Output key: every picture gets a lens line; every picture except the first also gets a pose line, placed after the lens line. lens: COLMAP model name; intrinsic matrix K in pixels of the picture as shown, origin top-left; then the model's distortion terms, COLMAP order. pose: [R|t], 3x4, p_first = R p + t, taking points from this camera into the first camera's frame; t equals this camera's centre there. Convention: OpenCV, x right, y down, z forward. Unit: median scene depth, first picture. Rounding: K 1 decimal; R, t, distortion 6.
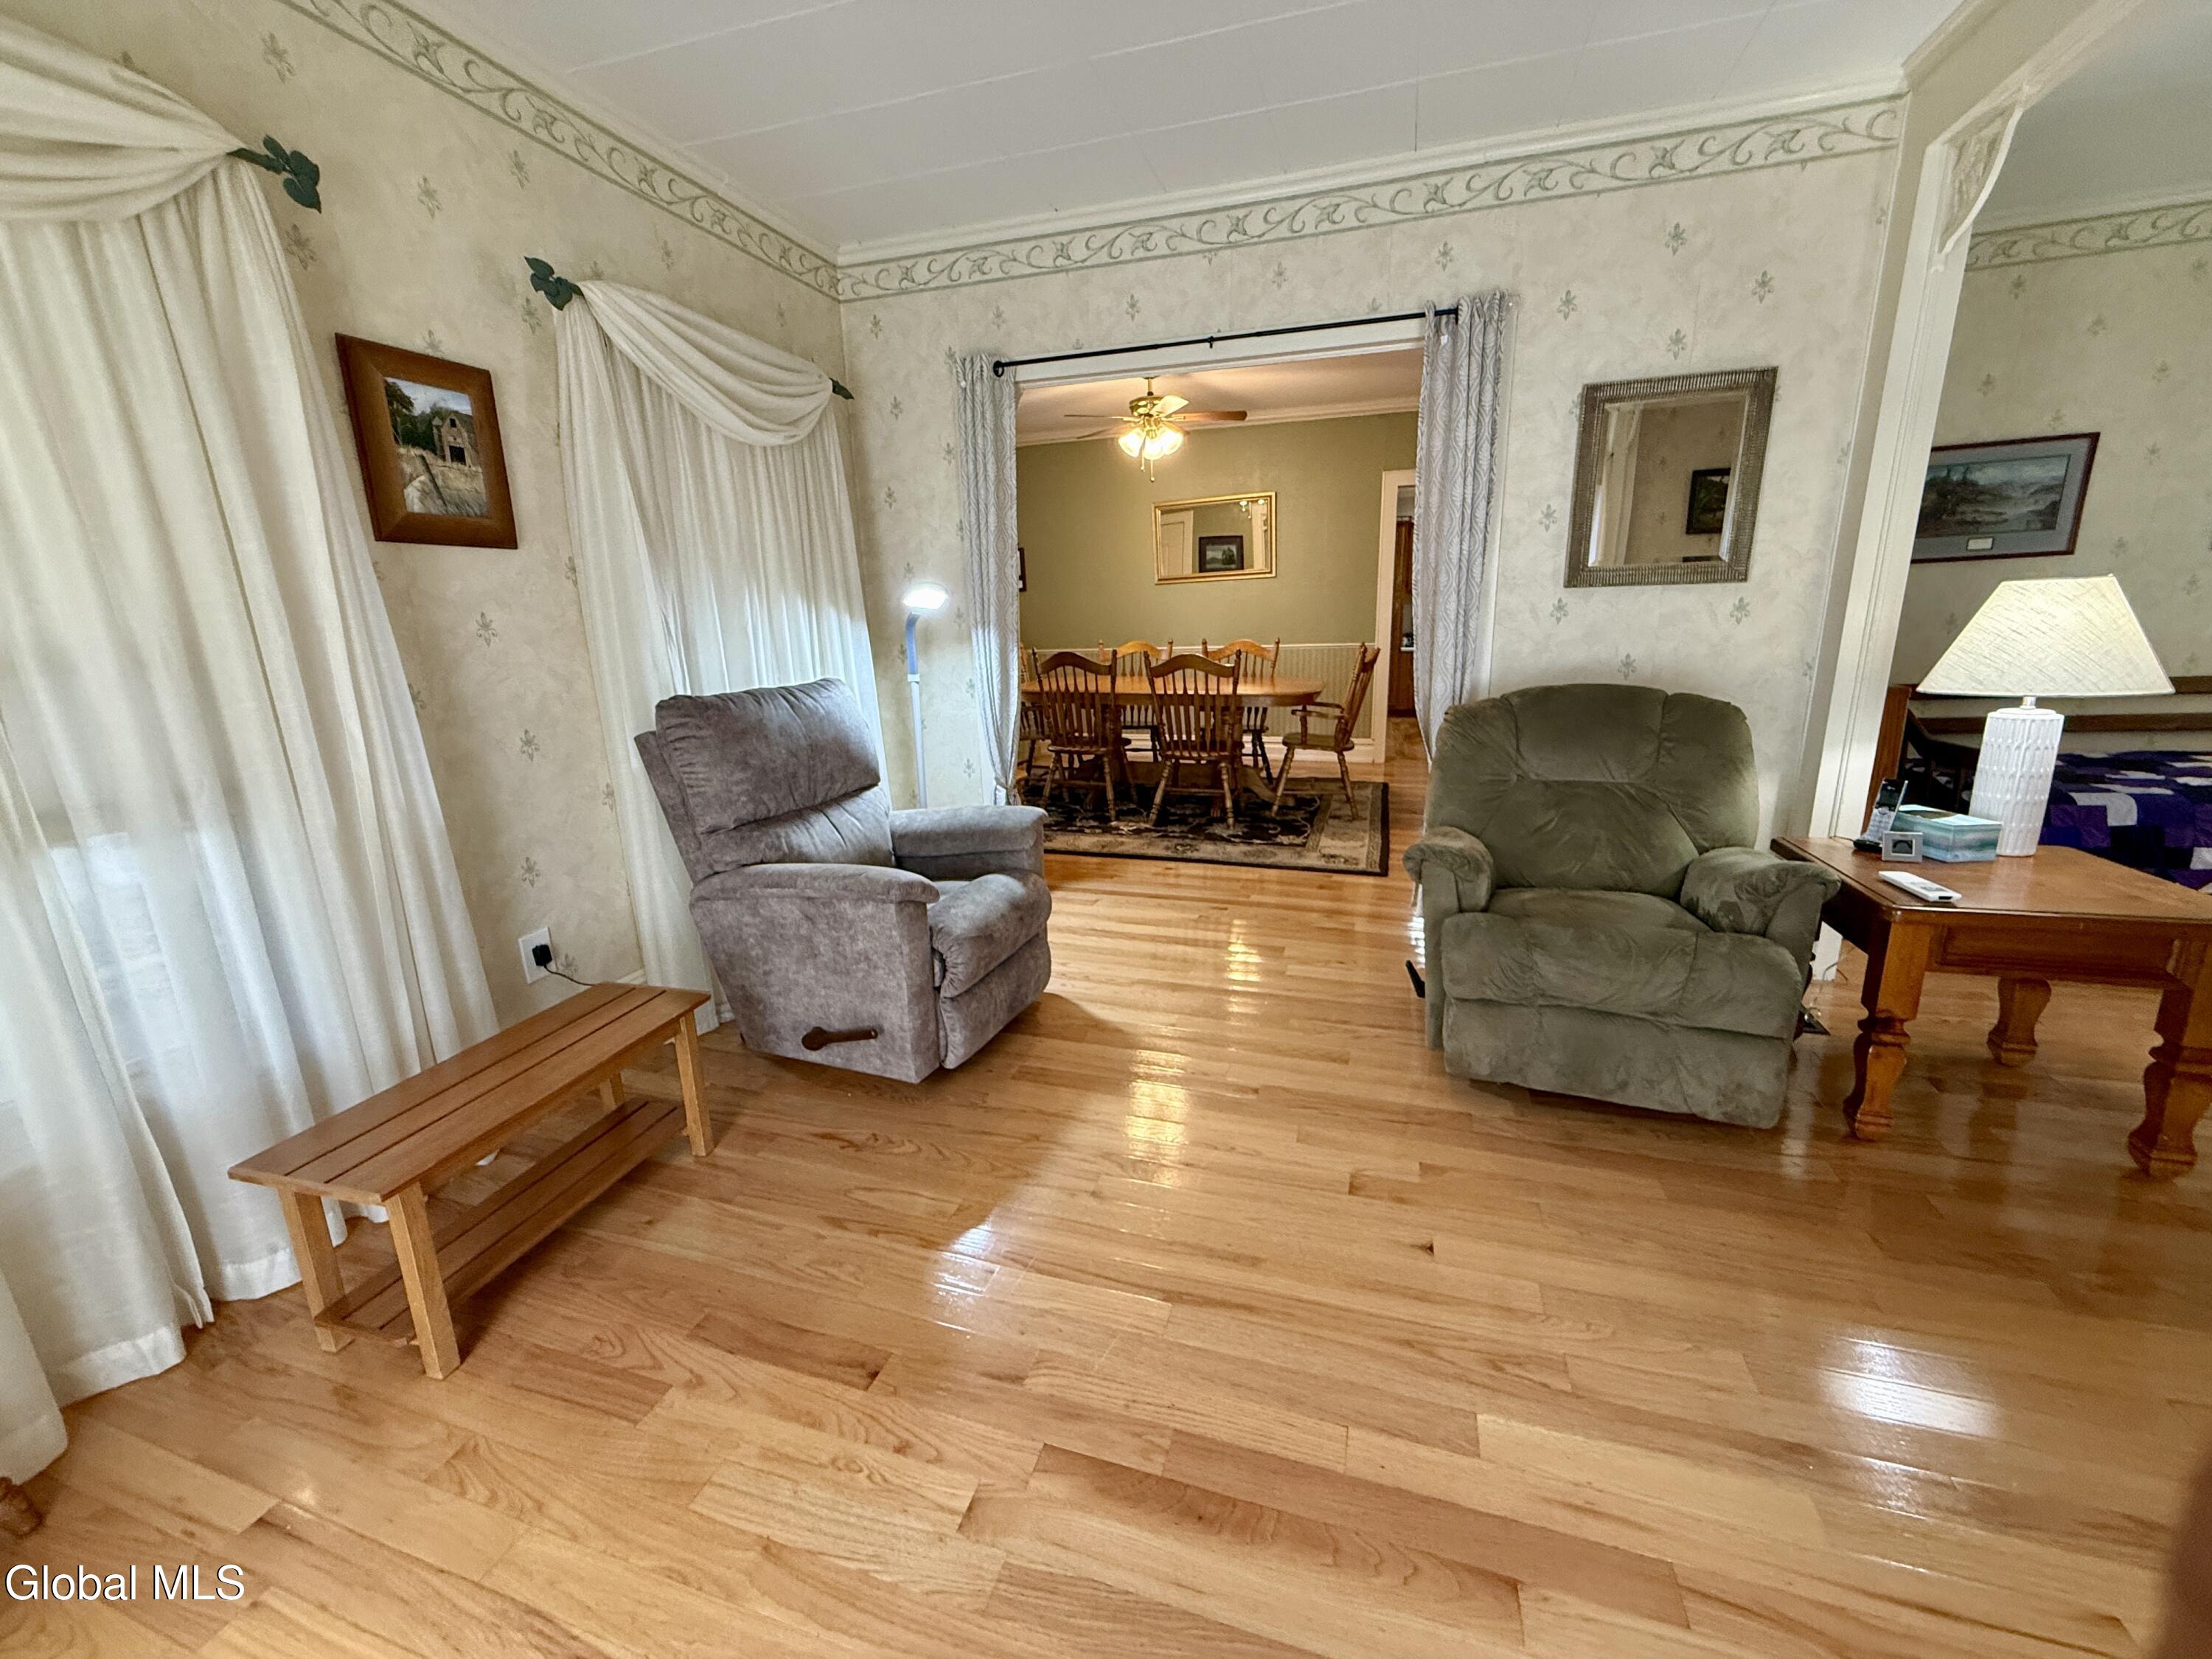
lens RADIAL K [[882.8, 0, 1107.5], [0, 882.8, 828.5], [0, 0, 1]] dist [-0.001282, 0.000346]
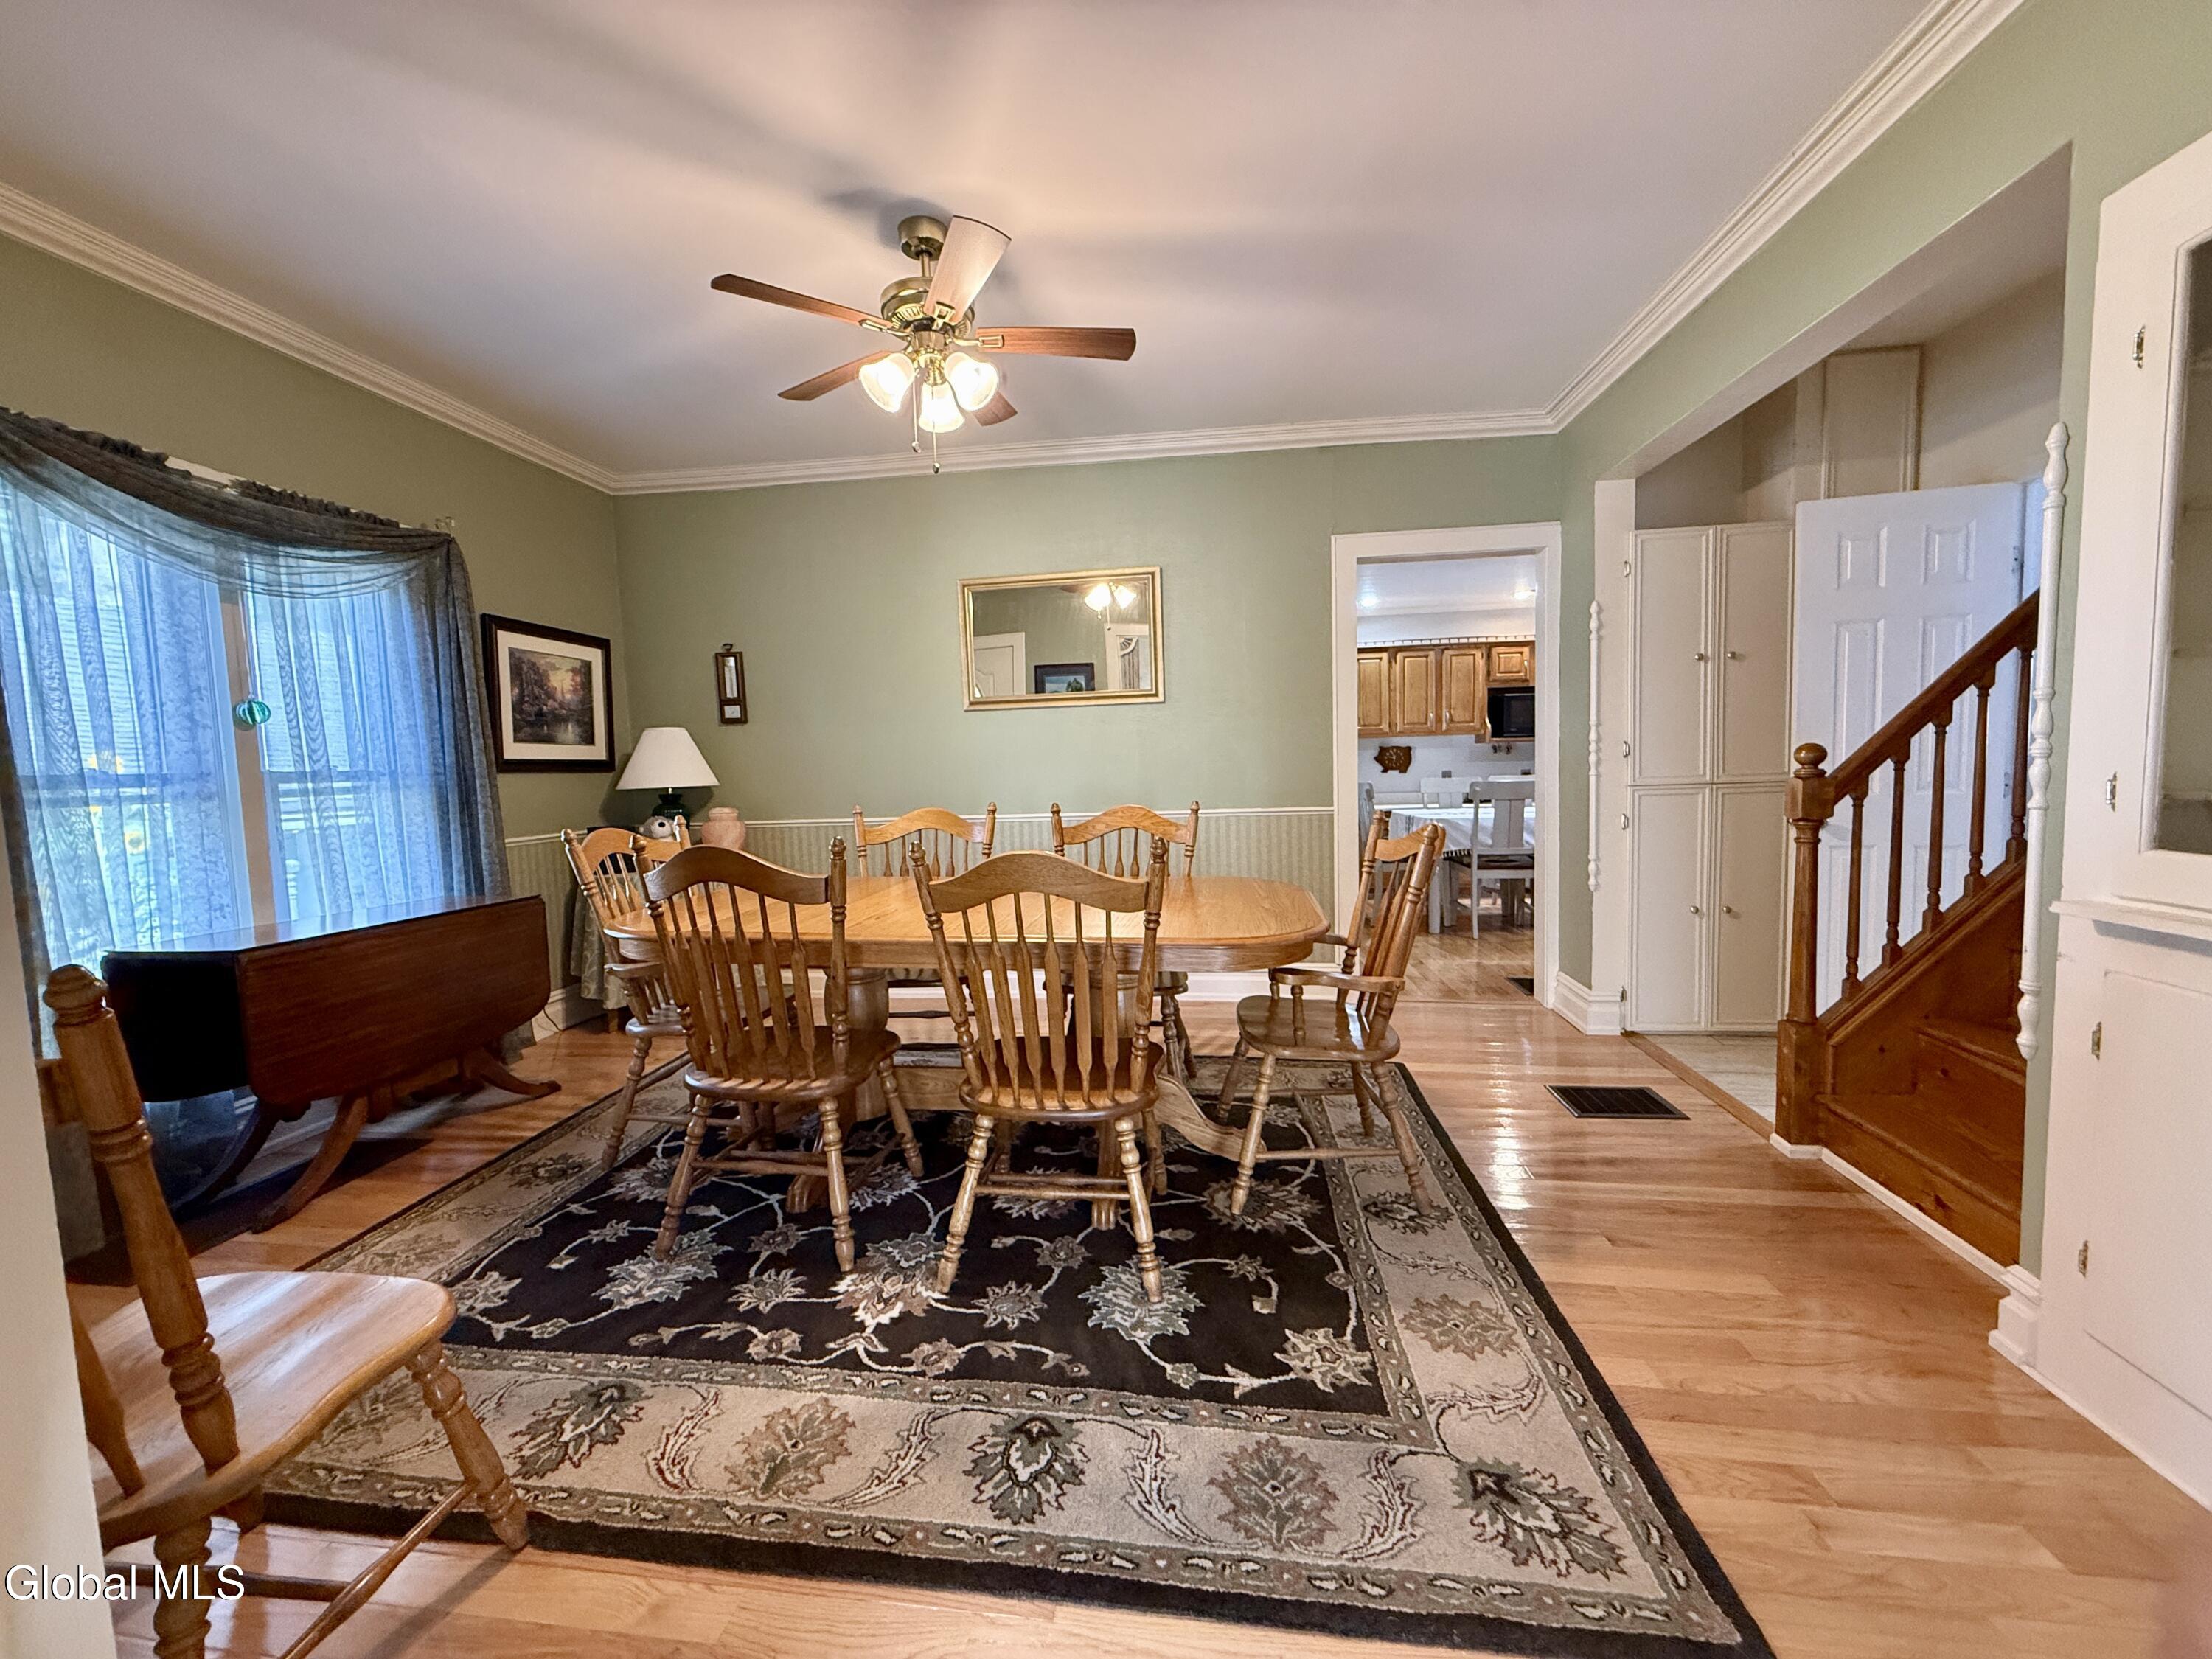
lens RADIAL K [[882.8, 0, 1101.5], [0, 882.8, 828.7], [0, 0, 1]] dist [-0.001282, 0.000346]
pose [[0.983020, -0.011038, 0.183169, 0.078798], [0.042975, 0.984277, -0.171324, -0.210981], [-0.178398, 0.176287, 0.968038, 0.927150]]
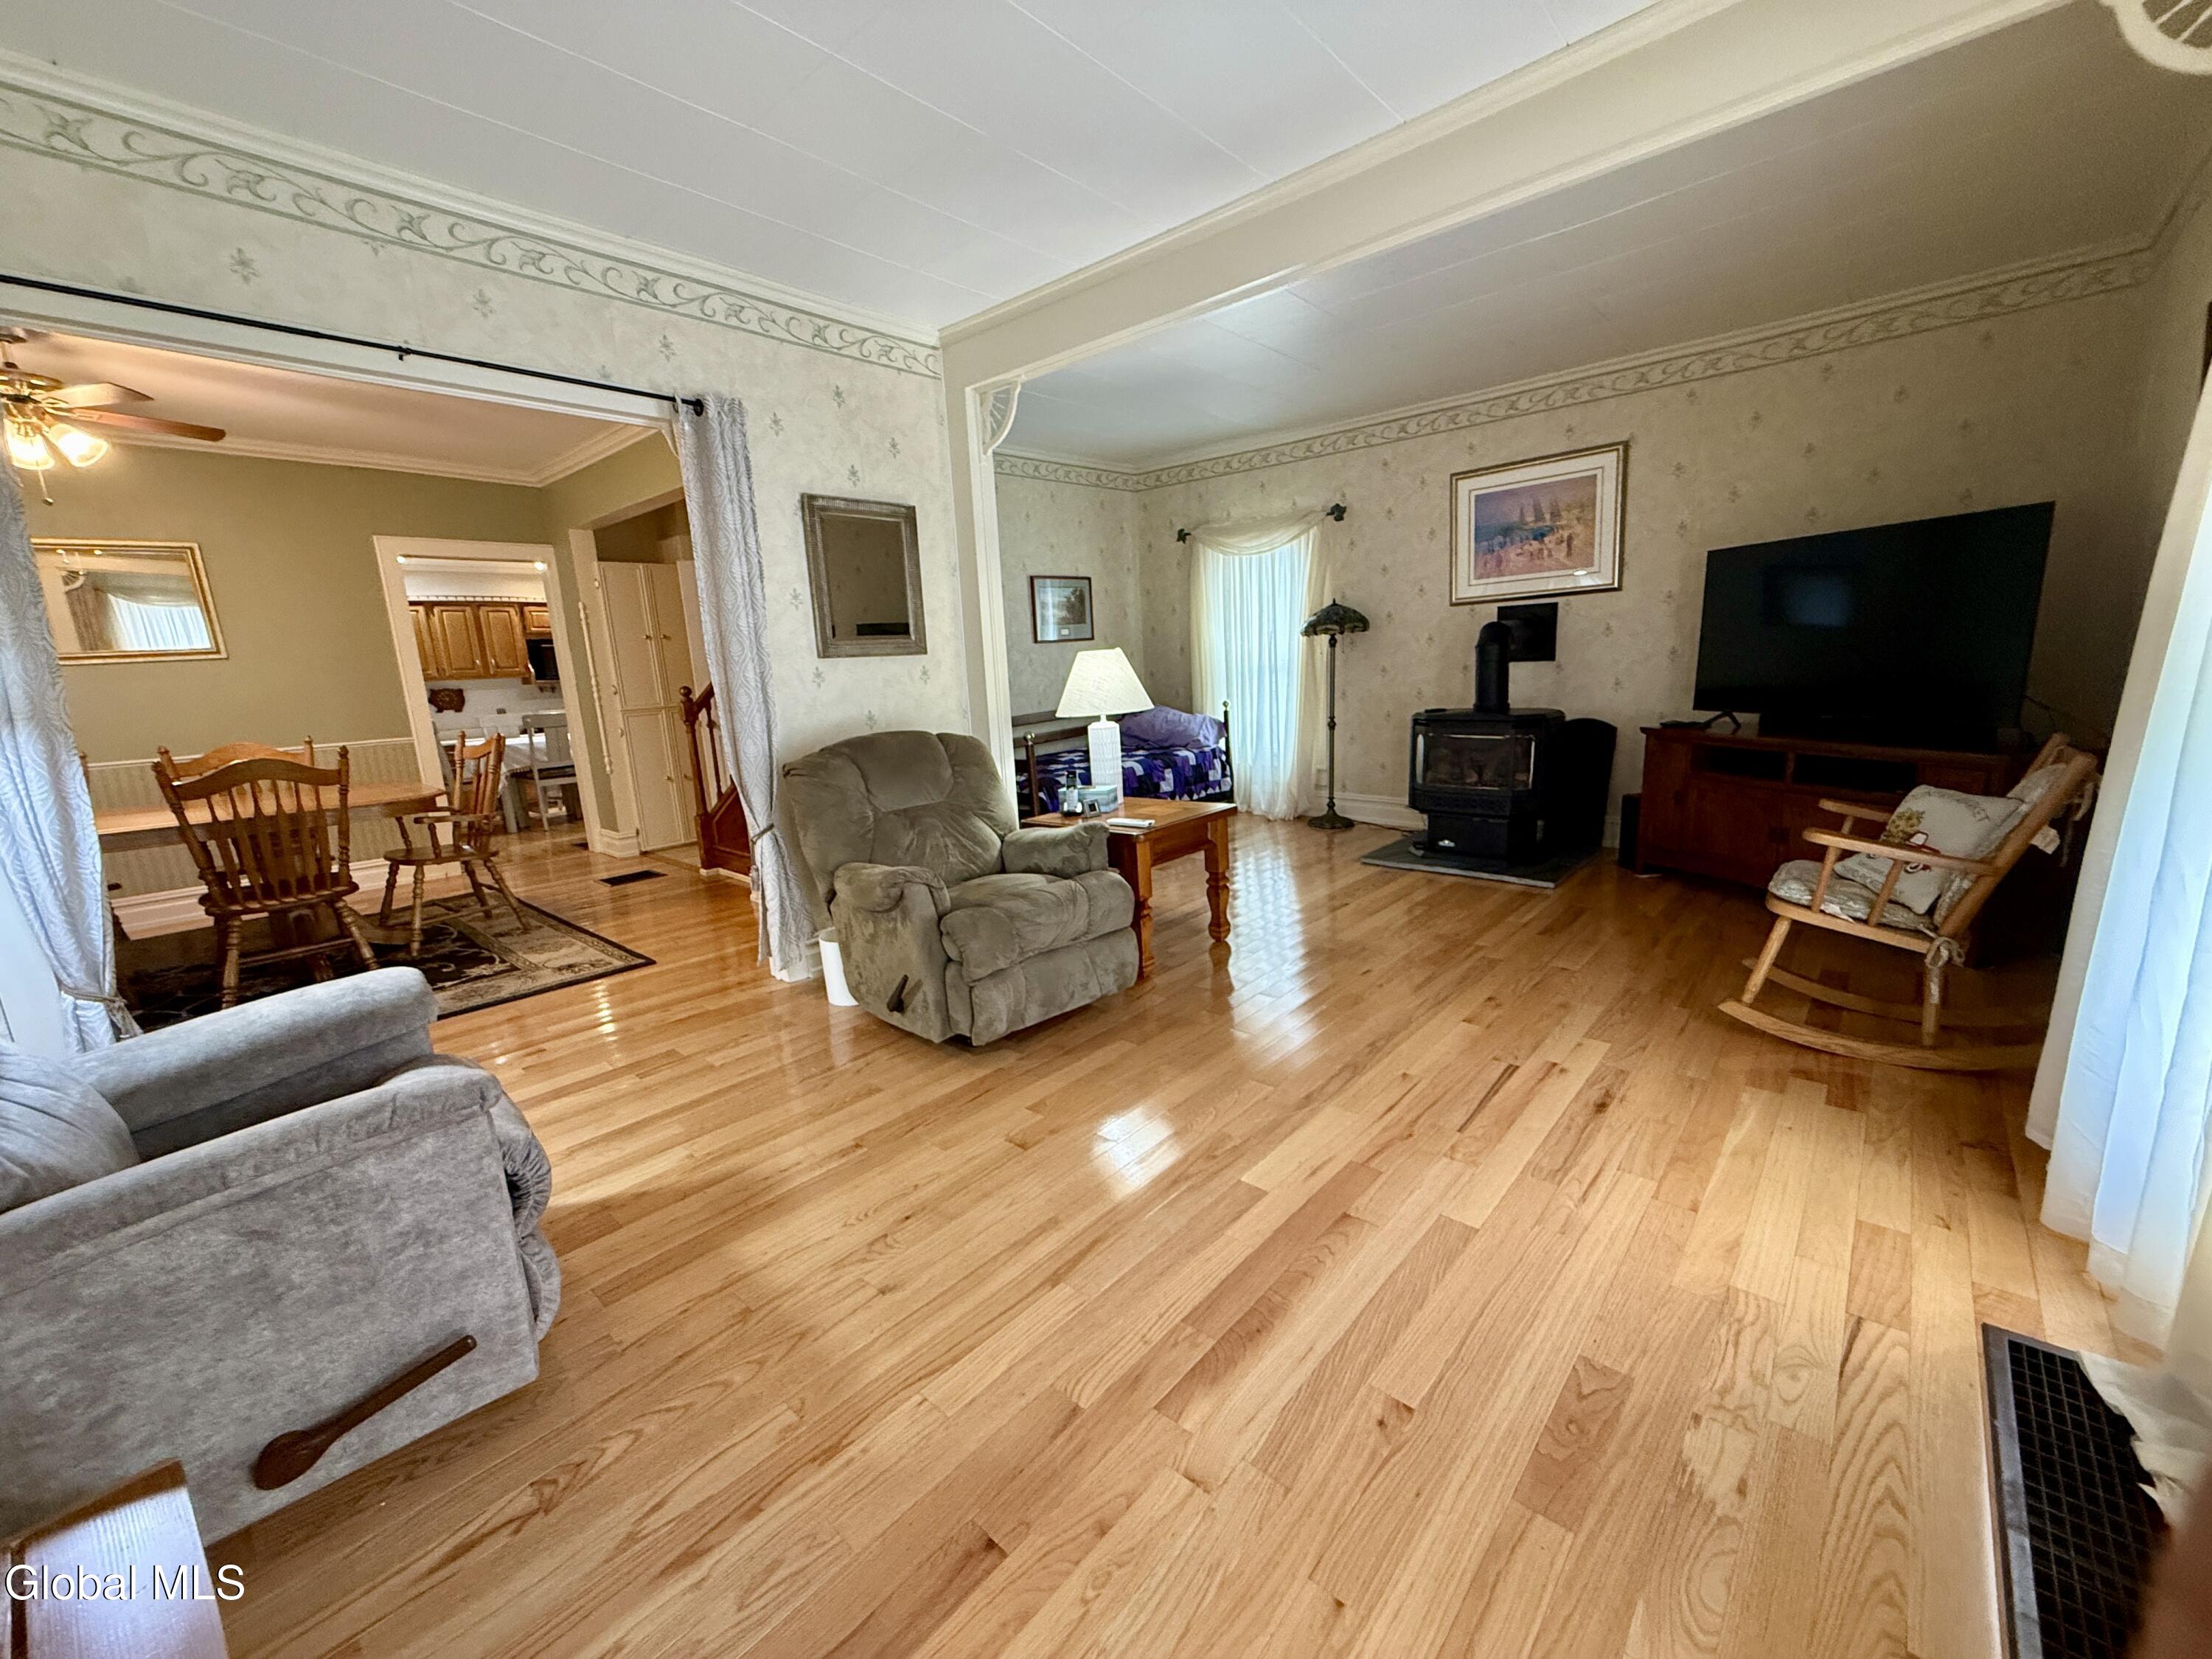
lens RADIAL K [[882.8, 0, 1098.2], [0, 882.8, 835.0], [0, 0, 1]] dist [-0.001282, 0.000346]
pose [[0.410241, -0.167727, 0.896421, -0.399356], [0.258415, 0.964035, 0.062116, -0.017357], [-0.874600, 0.206166, 0.438830, 0.183637]]
